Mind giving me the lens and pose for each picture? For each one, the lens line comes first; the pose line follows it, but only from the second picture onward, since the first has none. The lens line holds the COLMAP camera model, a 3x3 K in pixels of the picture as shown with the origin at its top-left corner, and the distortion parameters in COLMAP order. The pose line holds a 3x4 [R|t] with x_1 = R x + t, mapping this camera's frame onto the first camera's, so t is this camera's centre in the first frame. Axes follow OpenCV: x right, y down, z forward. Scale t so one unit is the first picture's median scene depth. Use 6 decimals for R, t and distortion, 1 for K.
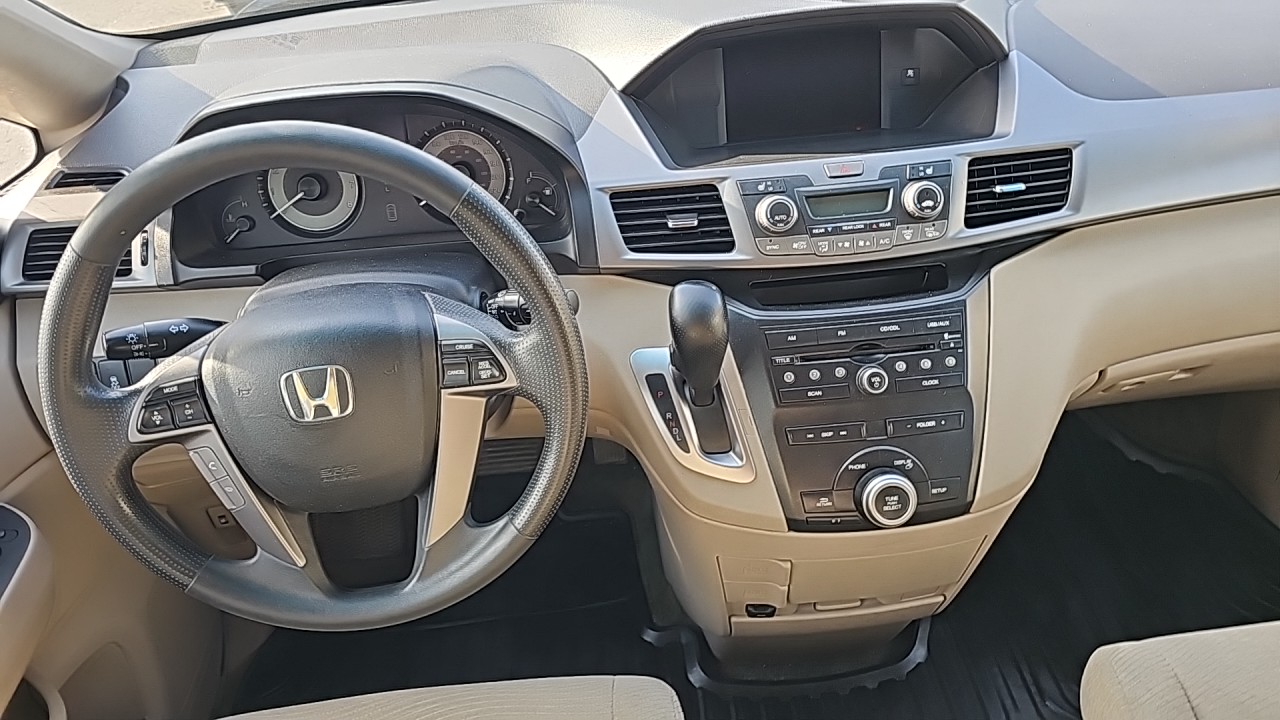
lens RADIAL K [[810.7, 0, 617.2], [0, 810.7, 360.1], [0, 0, 1]] dist [-0.000211, -0.001629]
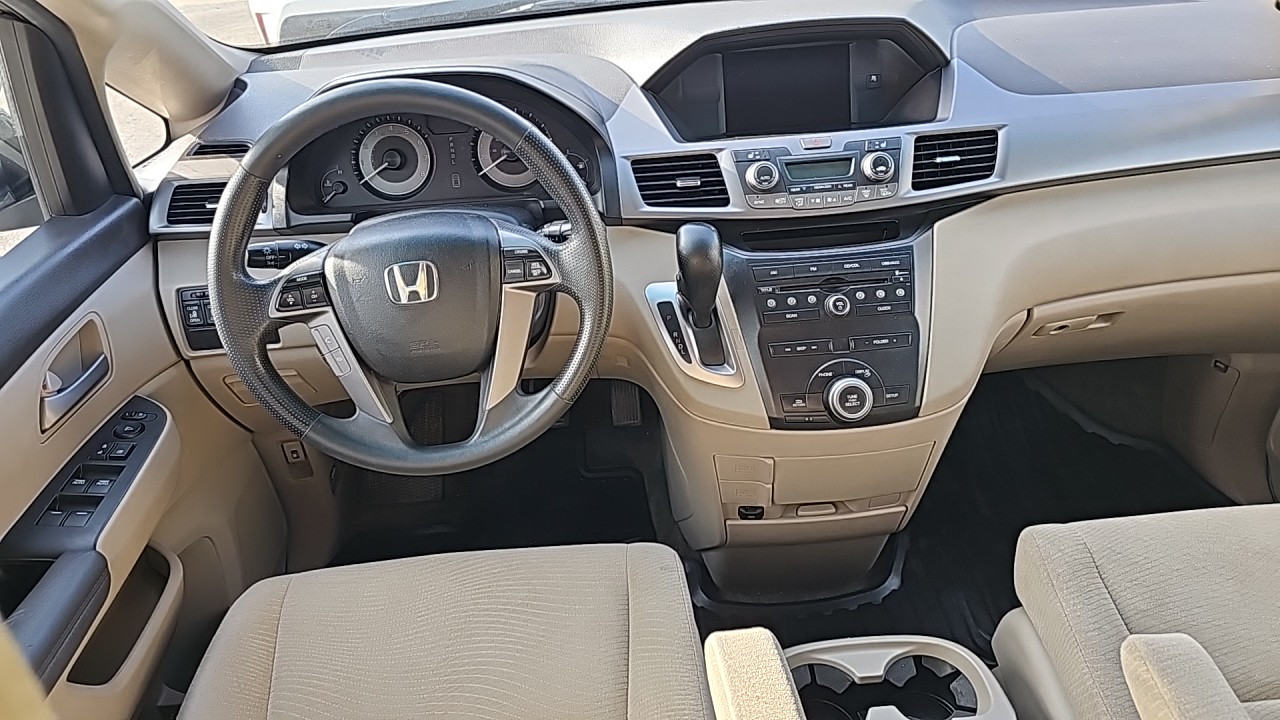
lens RADIAL K [[810.7, 0, 617.2], [0, 810.7, 360.1], [0, 0, 1]] dist [-0.000211, -0.001629]
pose [[0.999663, 0.017371, -0.019265, -0.001453], [-0.018735, 0.997154, -0.073027, 0.202167], [0.017942, 0.073363, 0.997144, -0.247989]]
